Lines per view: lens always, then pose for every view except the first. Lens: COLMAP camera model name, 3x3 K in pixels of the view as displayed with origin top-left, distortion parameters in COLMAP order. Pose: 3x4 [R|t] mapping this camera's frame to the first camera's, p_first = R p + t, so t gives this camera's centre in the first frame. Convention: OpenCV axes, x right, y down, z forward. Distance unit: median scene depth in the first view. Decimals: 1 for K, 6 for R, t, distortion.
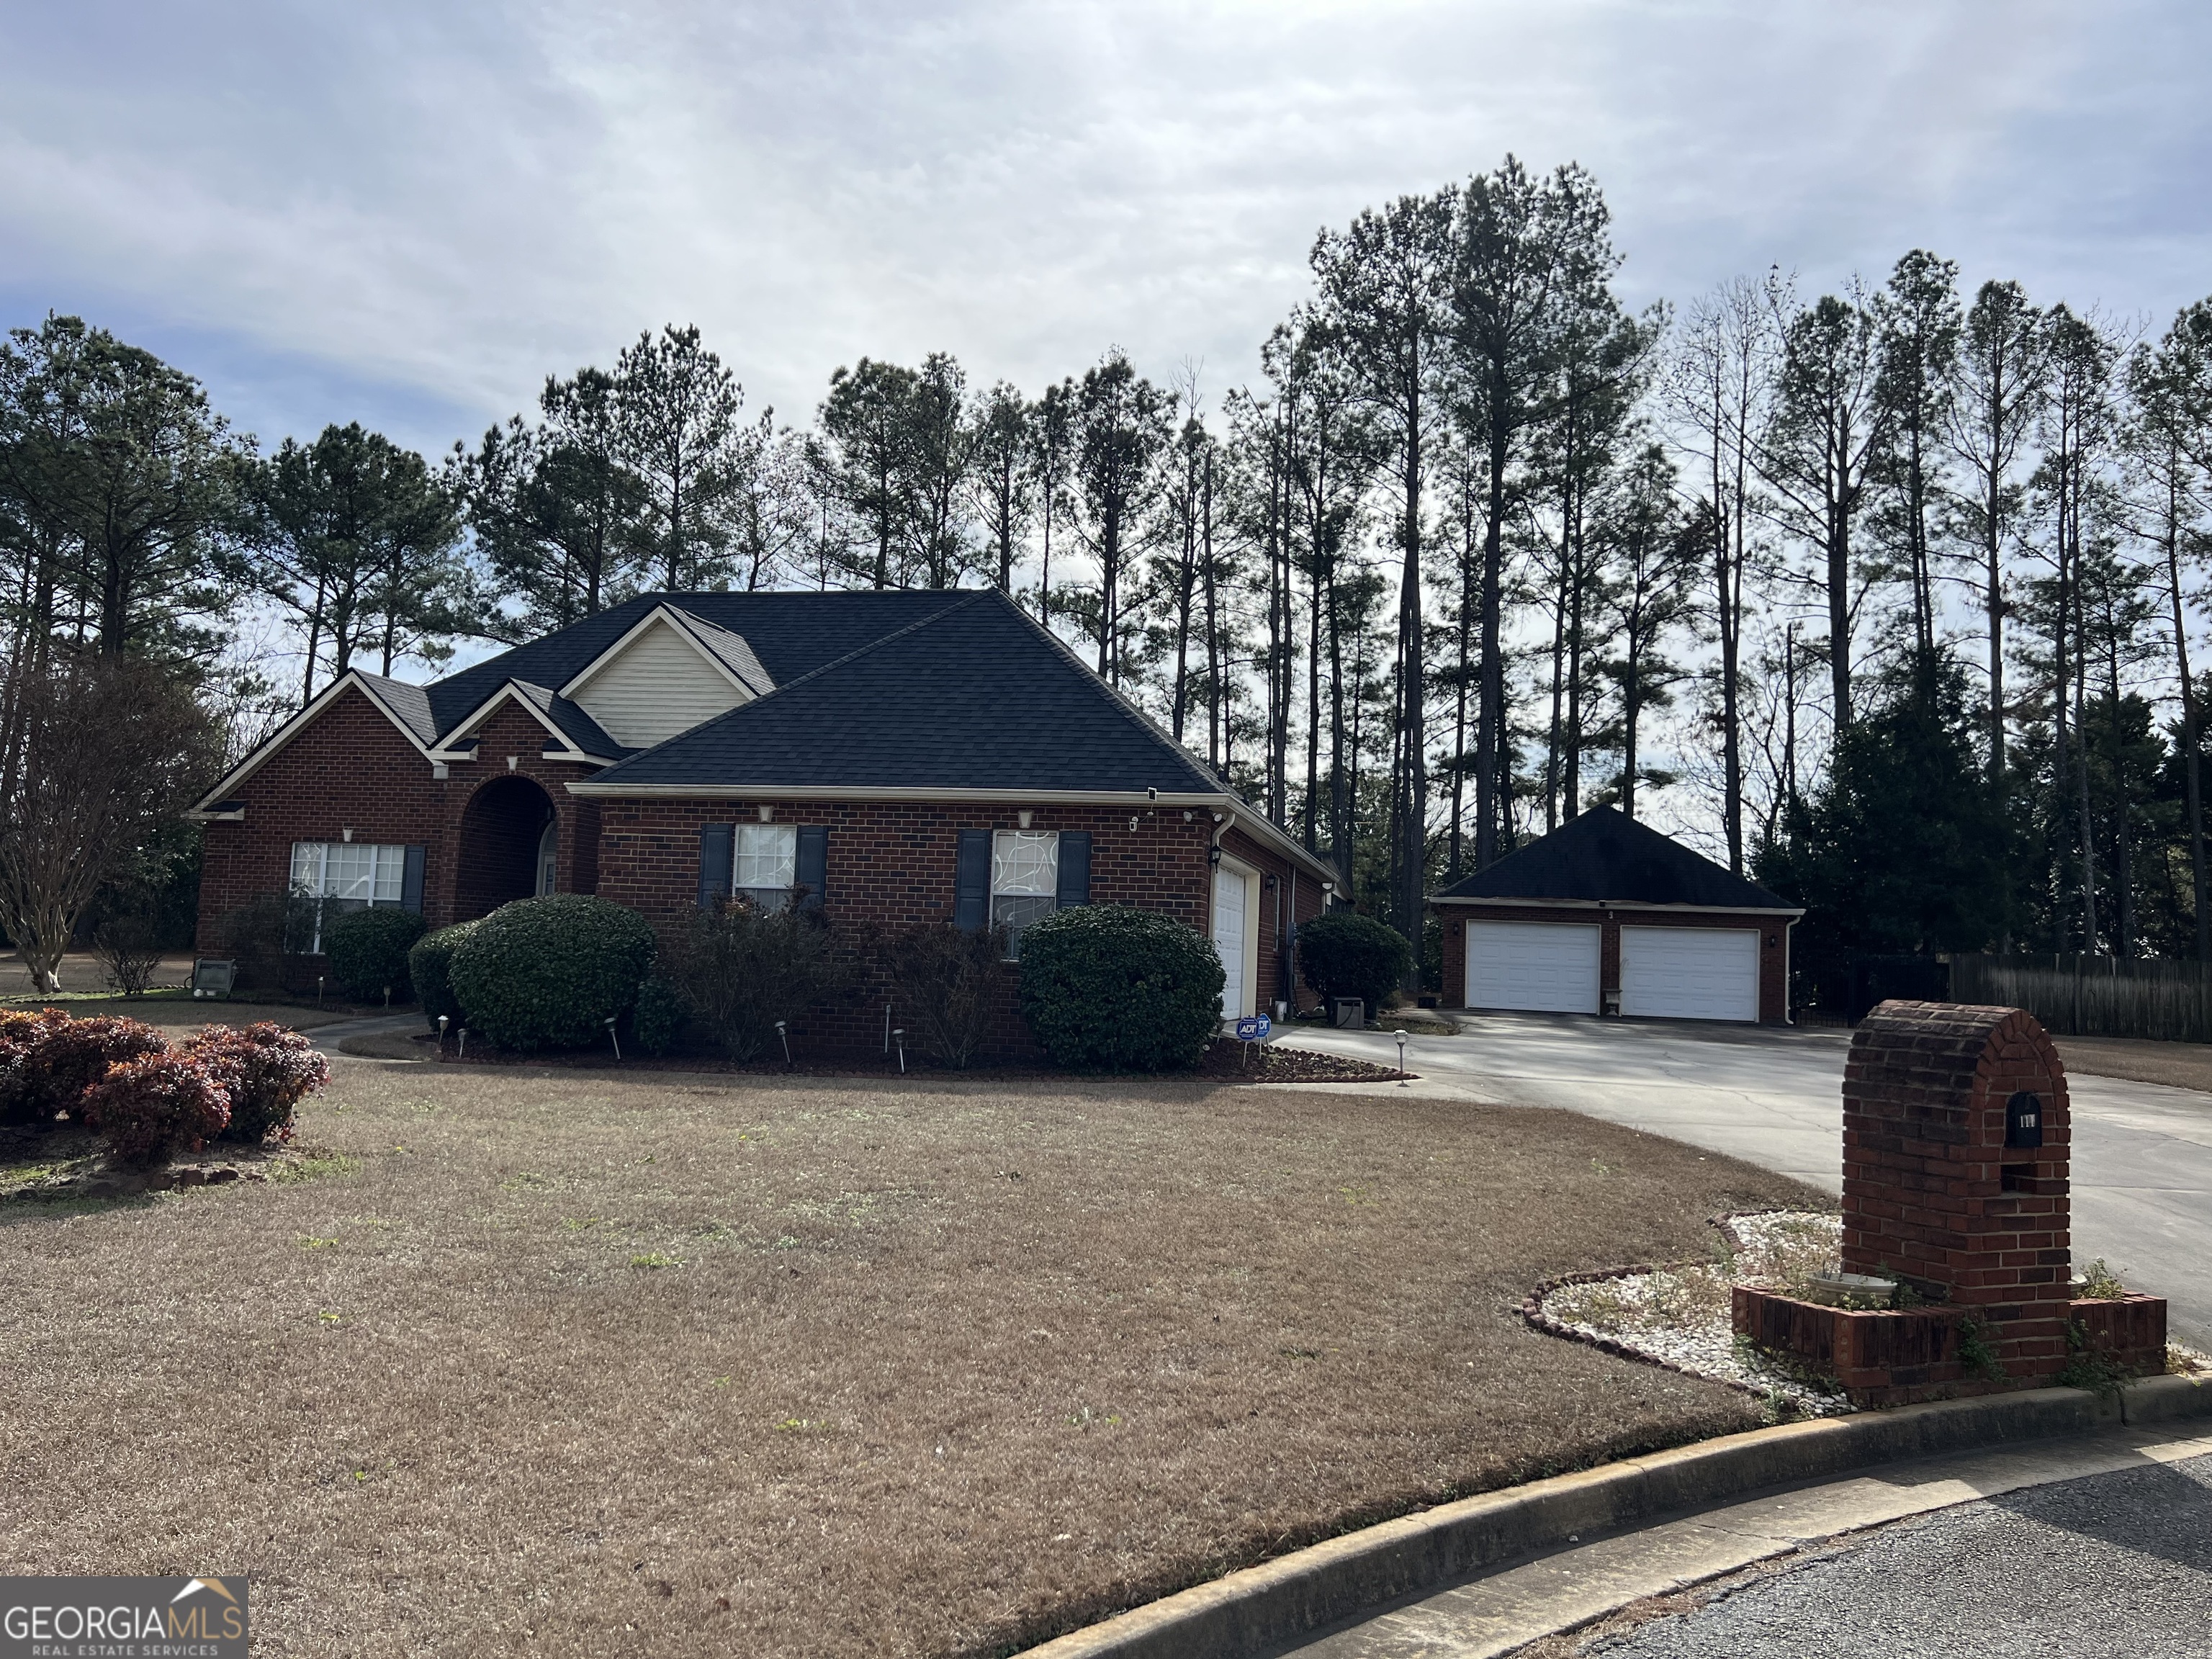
lens RADIAL K [[1650.3, 0, 1106.0], [0, 1650.3, 829.5], [0, 0, 1]] dist [0.058622, -0.081484]
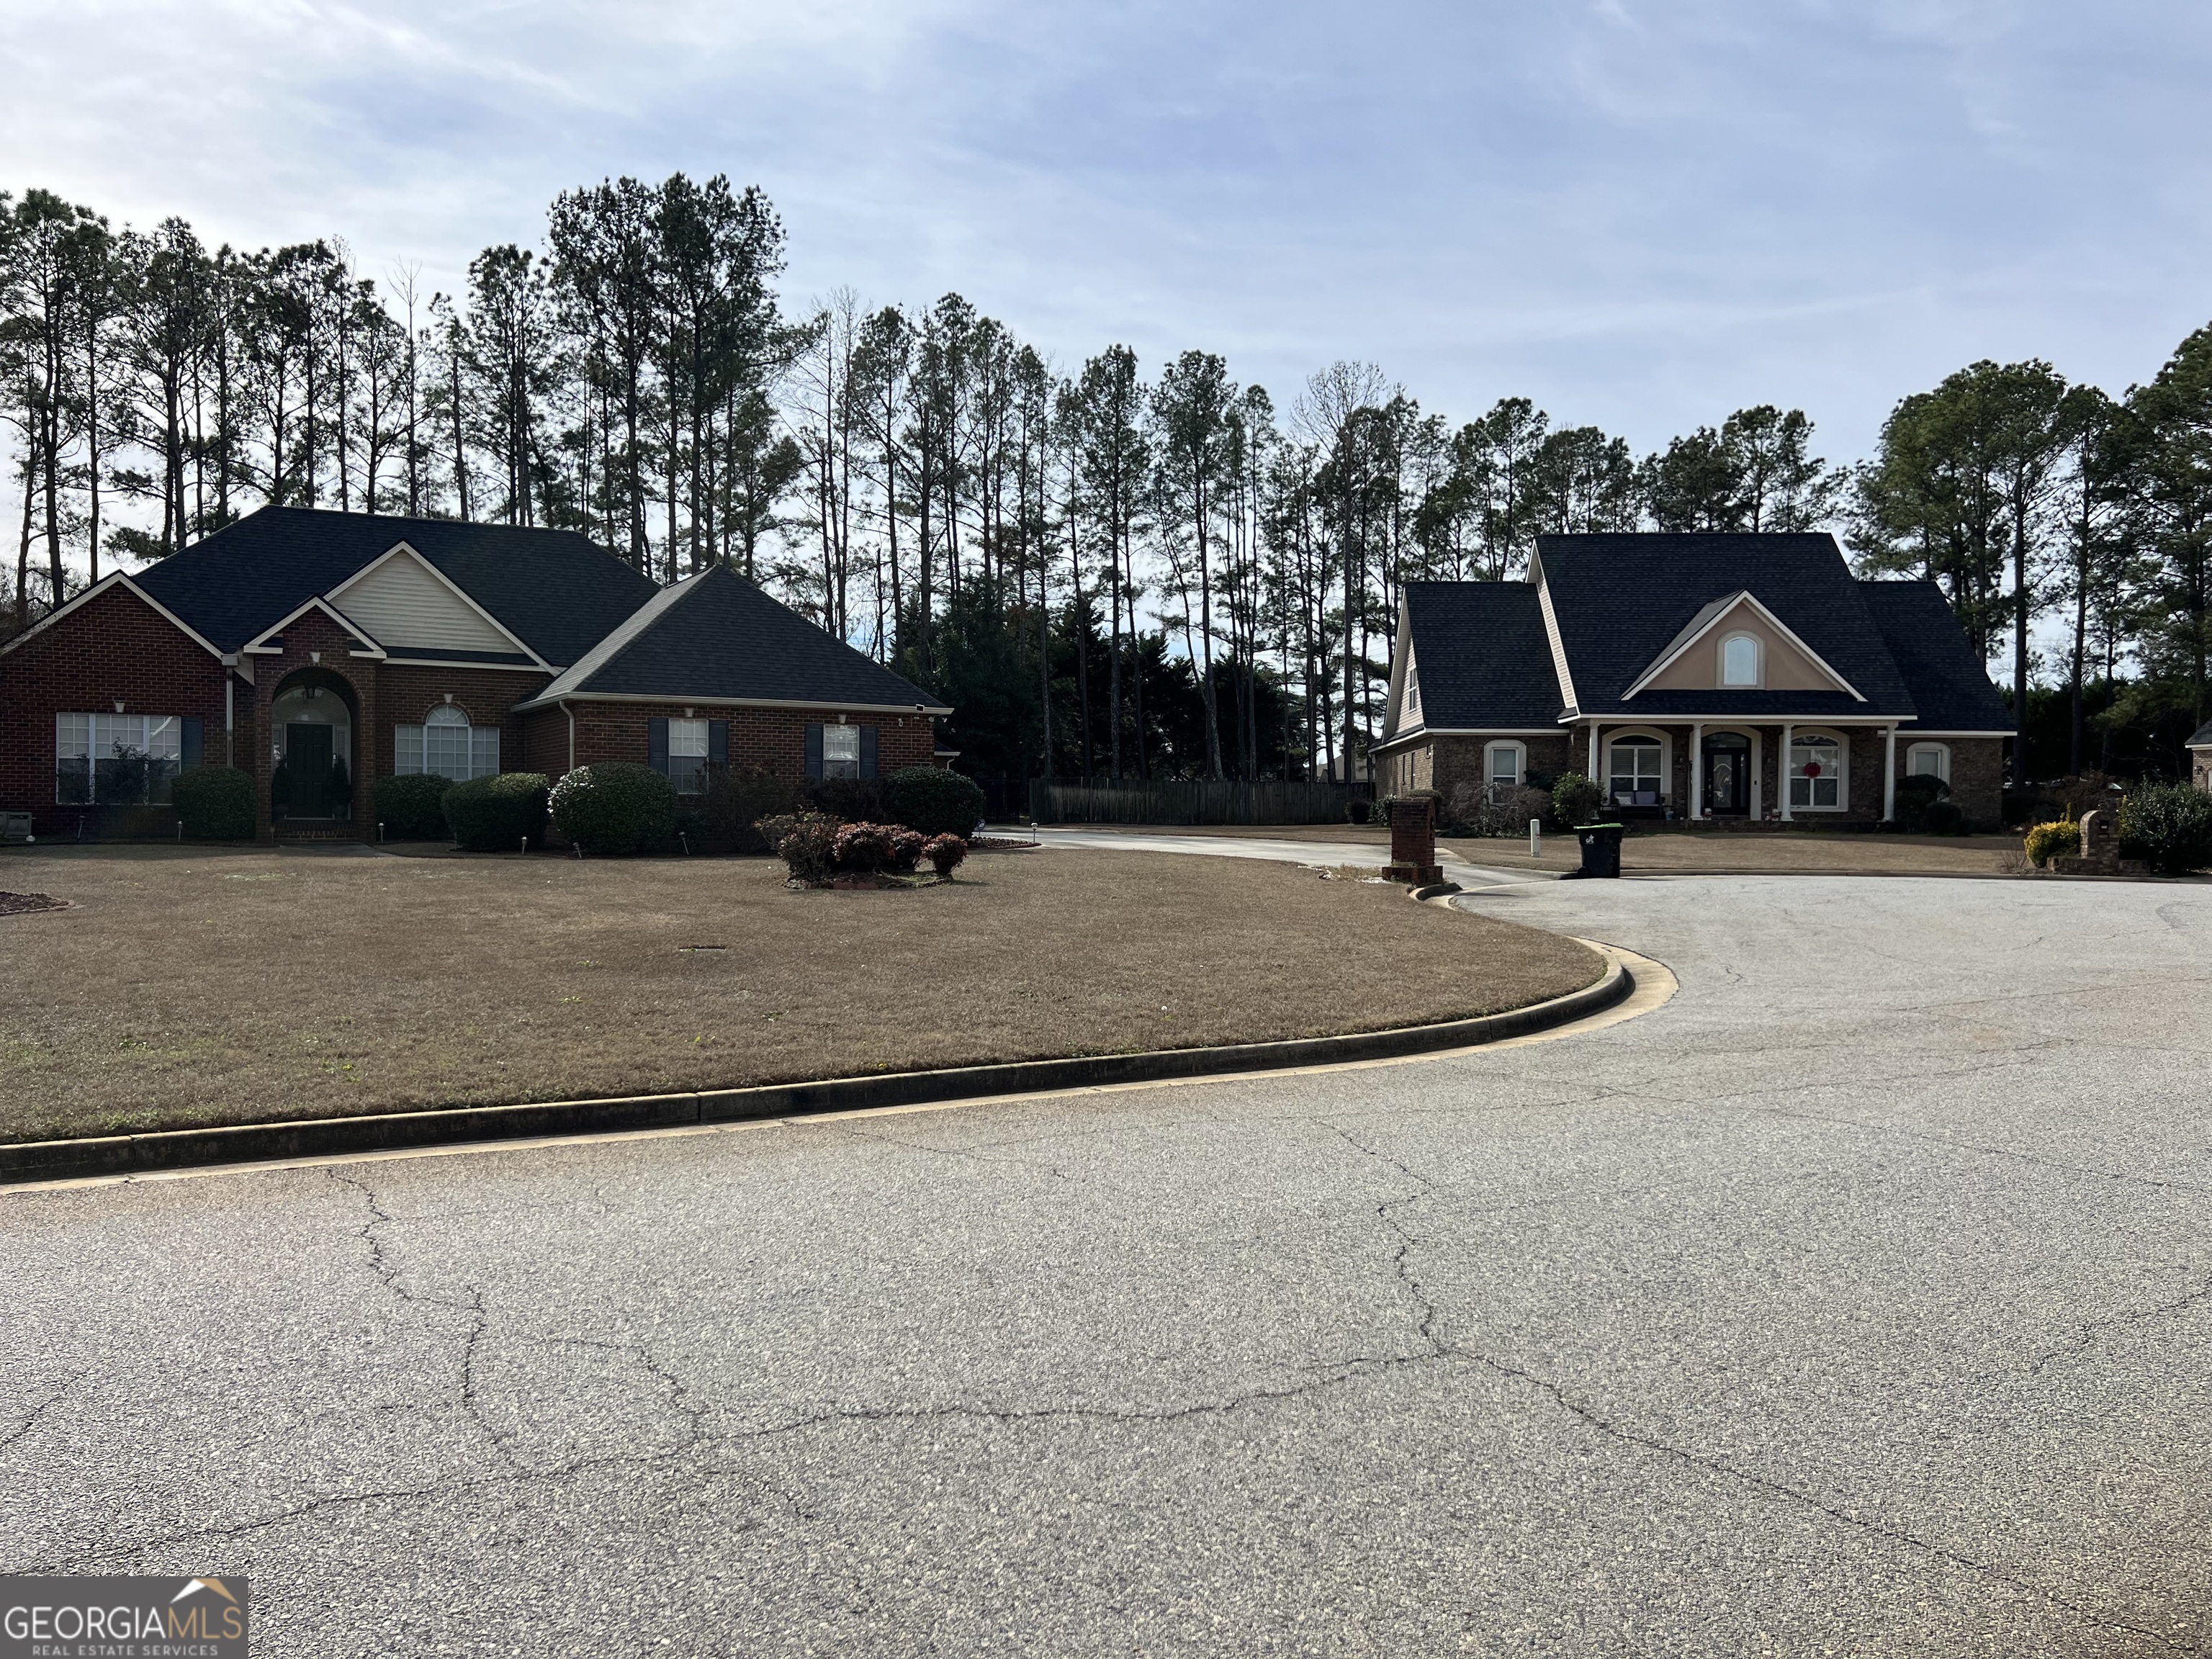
lens RADIAL K [[1650.3, 0, 1106.0], [0, 1650.3, 829.5], [0, 0, 1]] dist [0.058622, -0.081484]
pose [[0.755632, -0.038692, 0.653853, -0.378818], [-0.031737, 0.994918, 0.095552, -0.025151], [-0.654227, -0.092953, 0.750564, -0.215367]]
